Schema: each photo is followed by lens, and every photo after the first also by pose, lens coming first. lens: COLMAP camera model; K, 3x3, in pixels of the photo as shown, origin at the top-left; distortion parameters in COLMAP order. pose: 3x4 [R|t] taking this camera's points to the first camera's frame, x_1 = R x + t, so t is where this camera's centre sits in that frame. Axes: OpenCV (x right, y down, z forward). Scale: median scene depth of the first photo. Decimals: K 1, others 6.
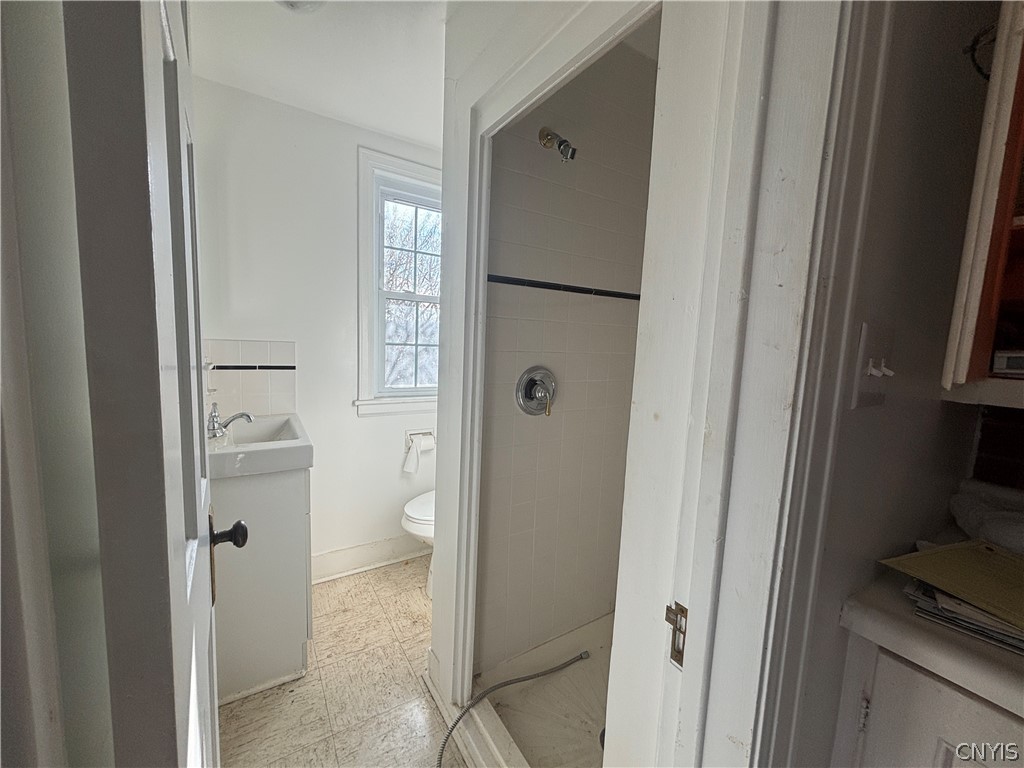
lens RADIAL K [[410.8, 0, 512.0], [0, 410.8, 384.0], [0, 0, 1]] dist [0.012154, 0.000036]
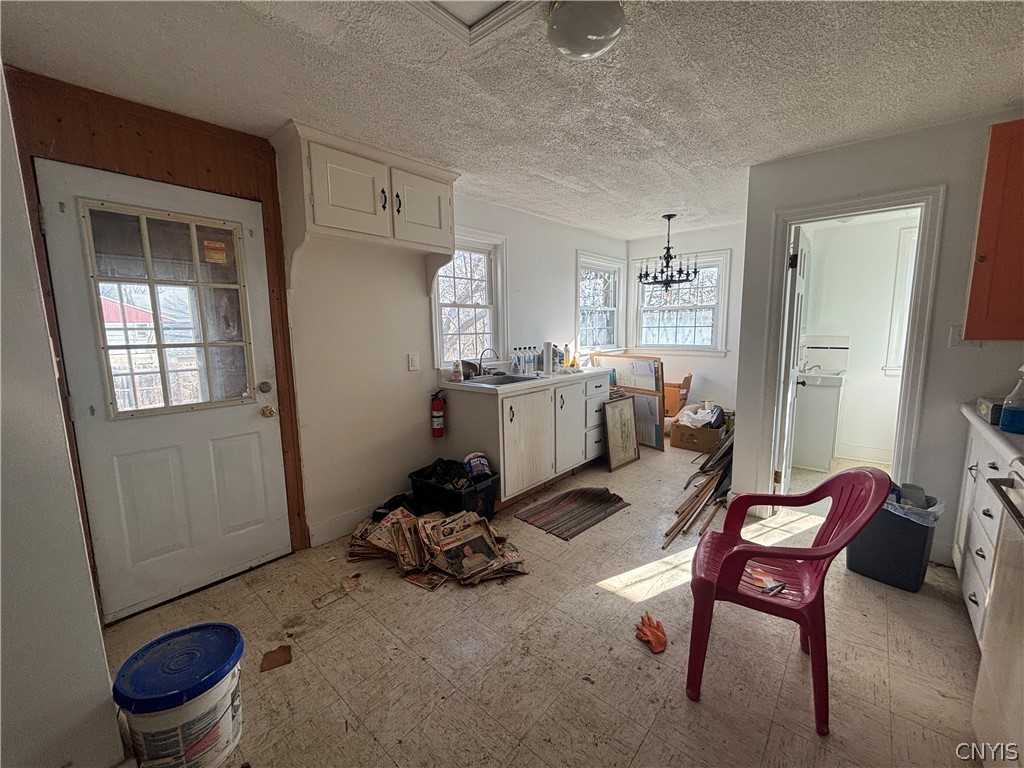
lens RADIAL K [[410.8, 0, 512.0], [0, 410.8, 384.0], [0, 0, 1]] dist [0.012154, 0.000036]
pose [[0.283262, 0.080193, -0.955684, 1.005691], [-0.073417, 0.995387, 0.061764, 0.131675], [0.956228, 0.052668, 0.287843, -1.216465]]
